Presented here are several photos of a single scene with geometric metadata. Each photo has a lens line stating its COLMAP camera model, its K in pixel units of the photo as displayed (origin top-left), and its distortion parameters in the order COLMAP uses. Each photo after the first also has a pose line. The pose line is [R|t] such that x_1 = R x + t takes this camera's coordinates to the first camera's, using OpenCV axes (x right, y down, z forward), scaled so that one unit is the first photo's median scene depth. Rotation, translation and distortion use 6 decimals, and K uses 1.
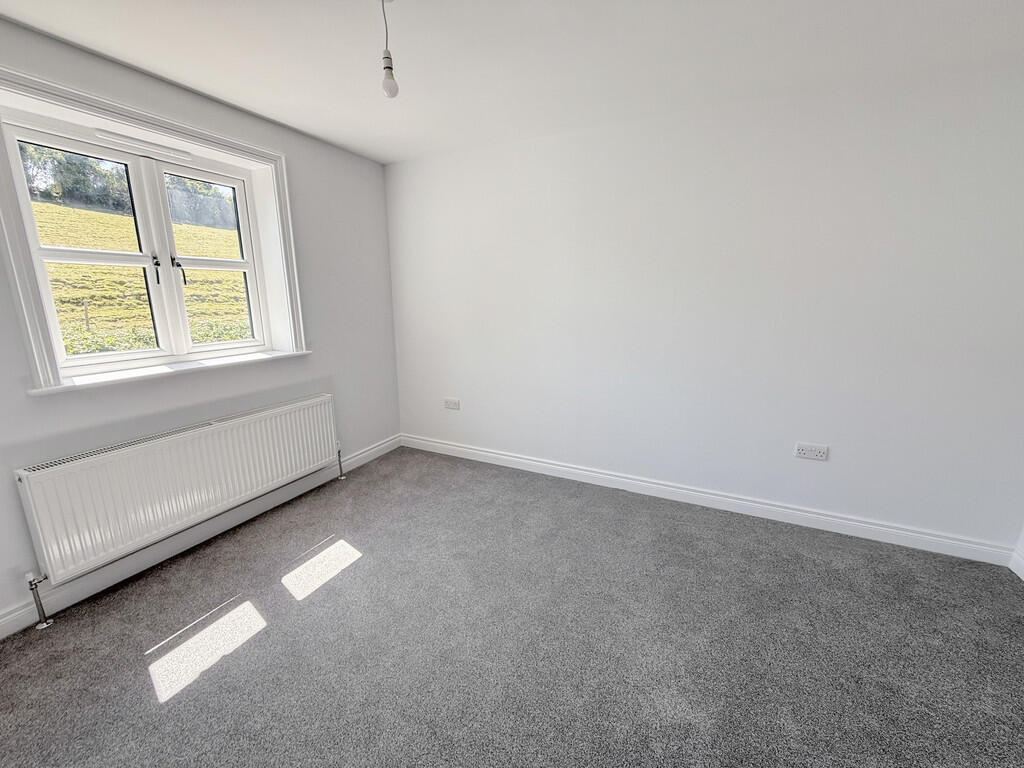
lens RADIAL K [[409.8, 0, 508.1], [0, 409.8, 382.9], [0, 0, 1]] dist [0.000546, -0.000064]
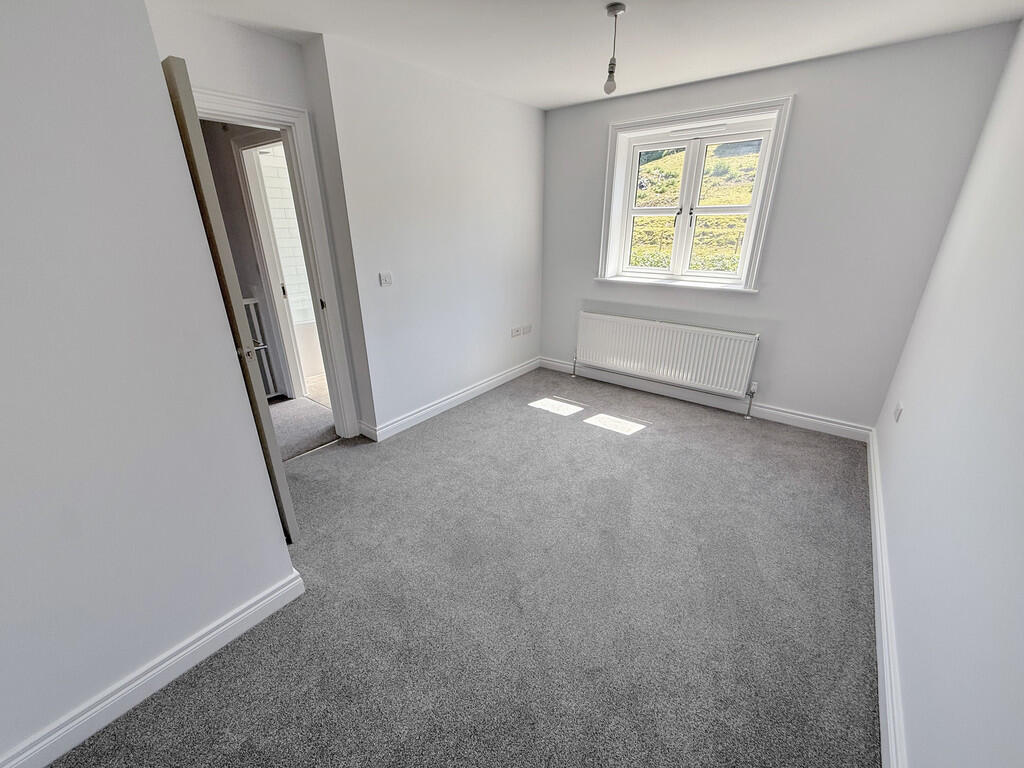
lens RADIAL K [[409.8, 0, 508.1], [0, 409.8, 382.9], [0, 0, 1]] dist [0.000546, -0.000064]
pose [[-0.197706, 0.367101, -0.908927, 0.894793], [-0.195141, 0.893932, 0.403491, -0.211727], [0.960642, 0.257142, -0.105100, 0.692295]]
